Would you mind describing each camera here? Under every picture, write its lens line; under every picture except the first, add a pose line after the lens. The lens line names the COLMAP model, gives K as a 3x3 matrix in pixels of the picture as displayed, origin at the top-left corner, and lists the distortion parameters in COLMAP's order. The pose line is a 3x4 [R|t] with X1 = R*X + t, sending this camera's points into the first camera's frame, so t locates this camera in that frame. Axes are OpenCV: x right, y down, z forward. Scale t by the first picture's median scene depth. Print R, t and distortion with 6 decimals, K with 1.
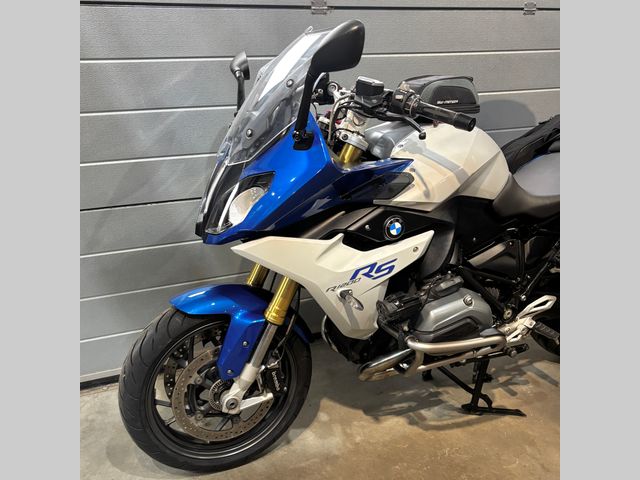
lens RADIAL K [[577.6, 0, 273.5], [0, 577.6, 239.0], [0, 0, 1]] dist [0.050011, 0.005609]
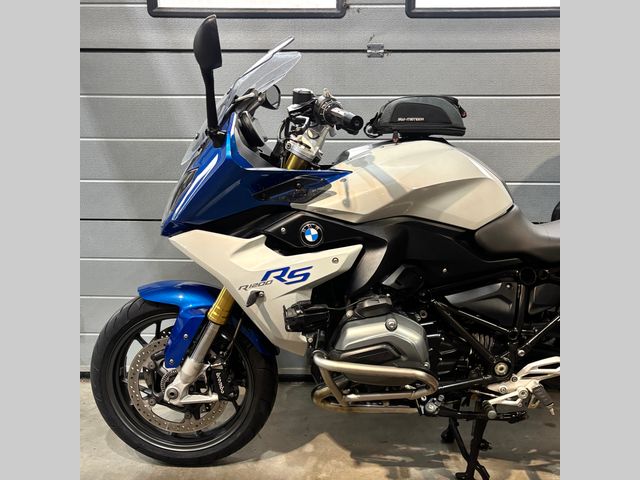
lens RADIAL K [[549.8, 0, 320.0], [0, 549.8, 240.0], [0, 0, 1]] dist [0.037729, -0.000153]
pose [[0.915976, 0.091634, -0.390630, 0.532307], [-0.146918, 0.982556, -0.114015, 0.085502], [0.373368, 0.161826, 0.913460, 0.141784]]
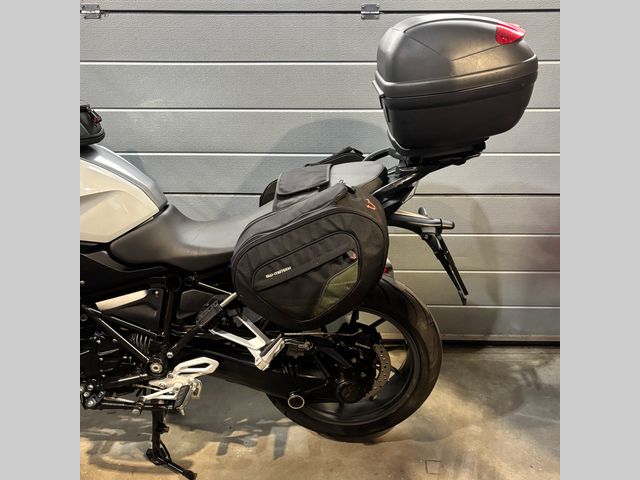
lens RADIAL K [[549.8, 0, 320.0], [0, 549.8, 240.0], [0, 0, 1]] dist [0.037729, -0.000153]
pose [[0.909734, 0.160187, -0.383047, 1.075669], [-0.133987, 0.986484, 0.094322, -0.209759], [0.392979, -0.034485, 0.918901, 0.373503]]
